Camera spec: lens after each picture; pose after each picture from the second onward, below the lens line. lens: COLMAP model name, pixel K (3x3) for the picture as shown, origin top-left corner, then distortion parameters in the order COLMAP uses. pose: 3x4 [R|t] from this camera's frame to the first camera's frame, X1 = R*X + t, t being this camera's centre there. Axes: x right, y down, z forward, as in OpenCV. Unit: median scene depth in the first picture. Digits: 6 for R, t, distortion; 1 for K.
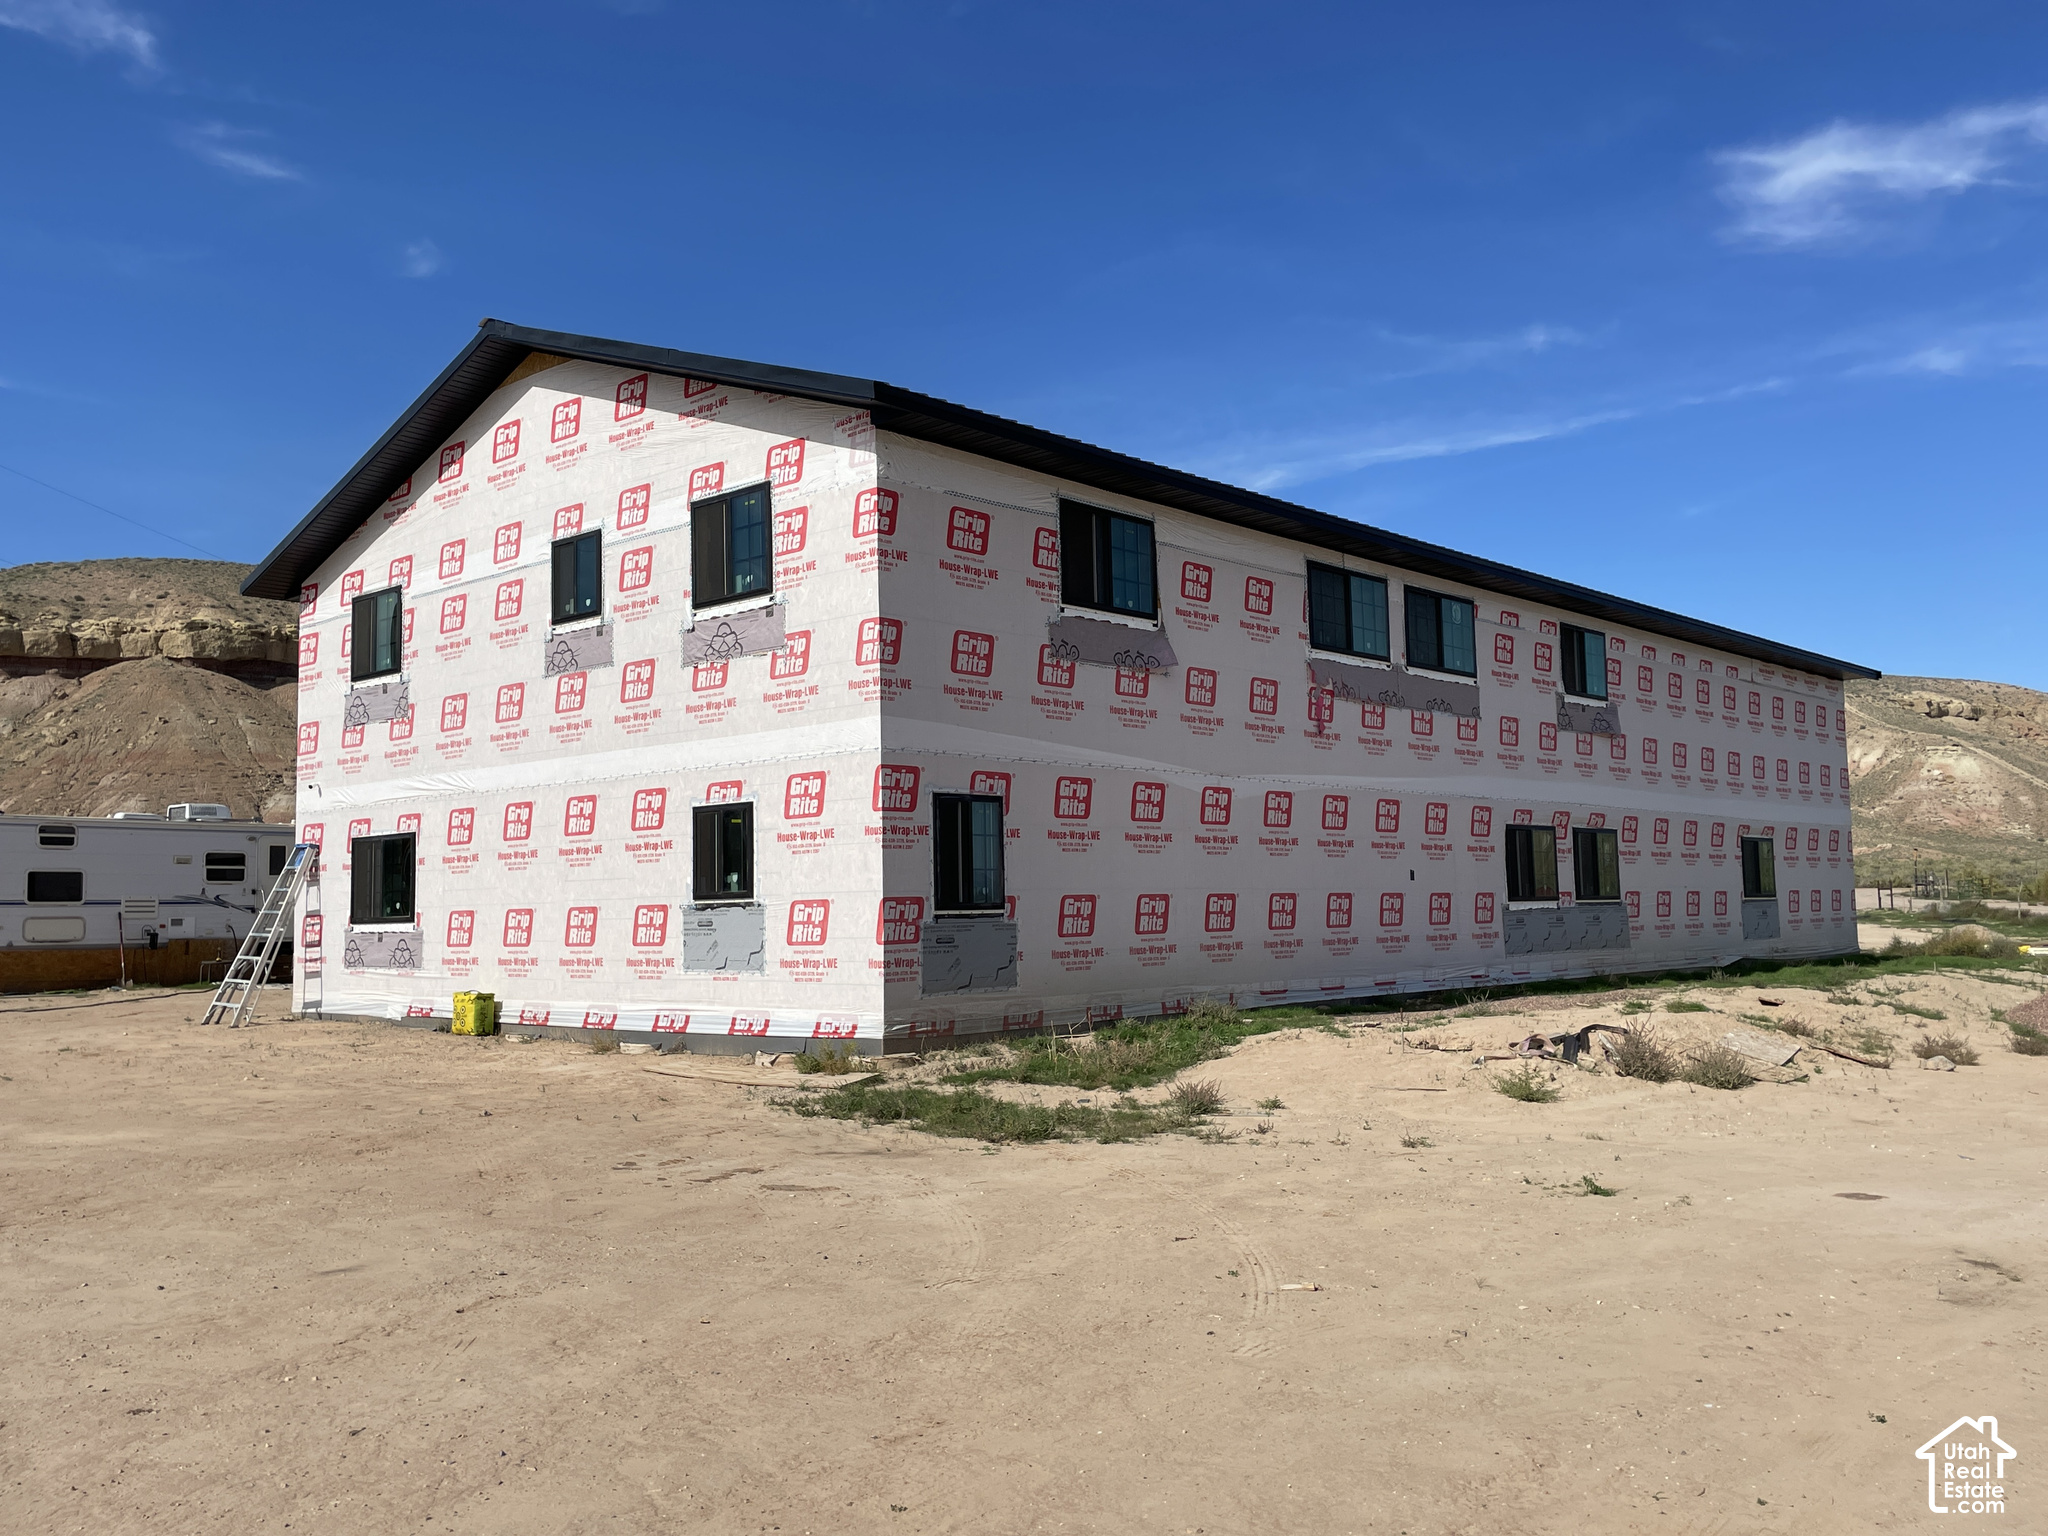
lens RADIAL K [[1766.8, 0, 1023.3], [0, 1766.8, 774.4], [0, 0, 1]] dist [0.034209, -0.024675]
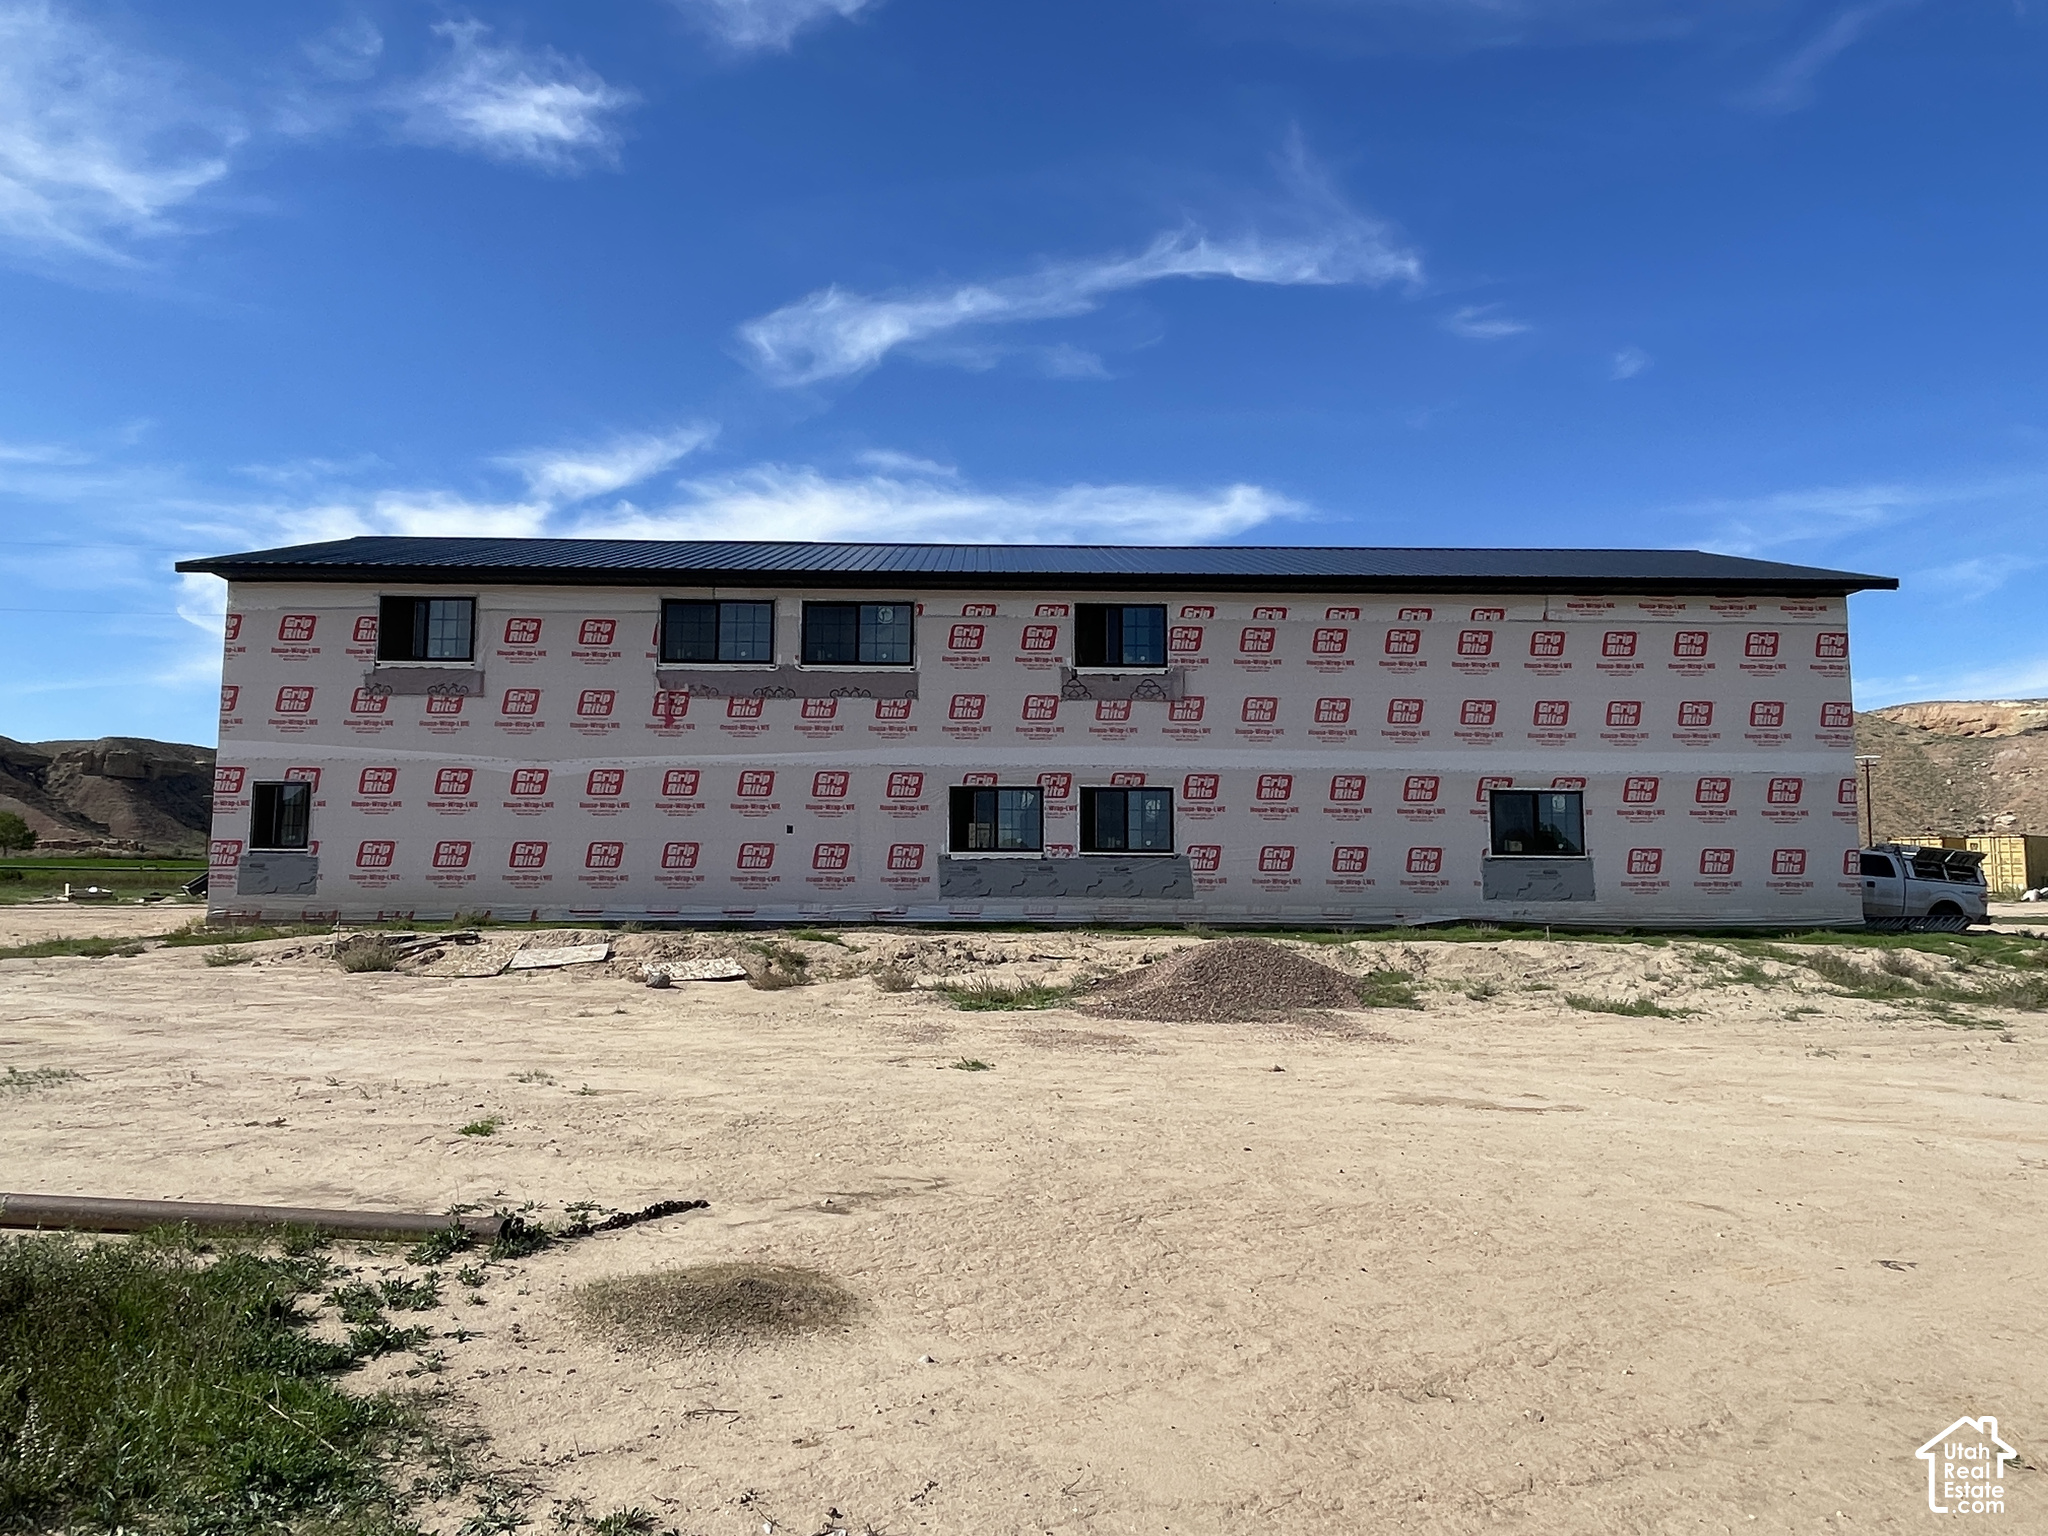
lens RADIAL K [[1317.6, 0, 1024.1], [0, 1317.6, 760.6], [0, 0, 1]] dist [-0.004950, -0.003763]
pose [[0.688492, -0.042340, -0.724007, 1.077260], [0.039809, 0.998996, -0.020565, 0.035483], [0.724151, -0.014663, 0.689486, 0.494750]]
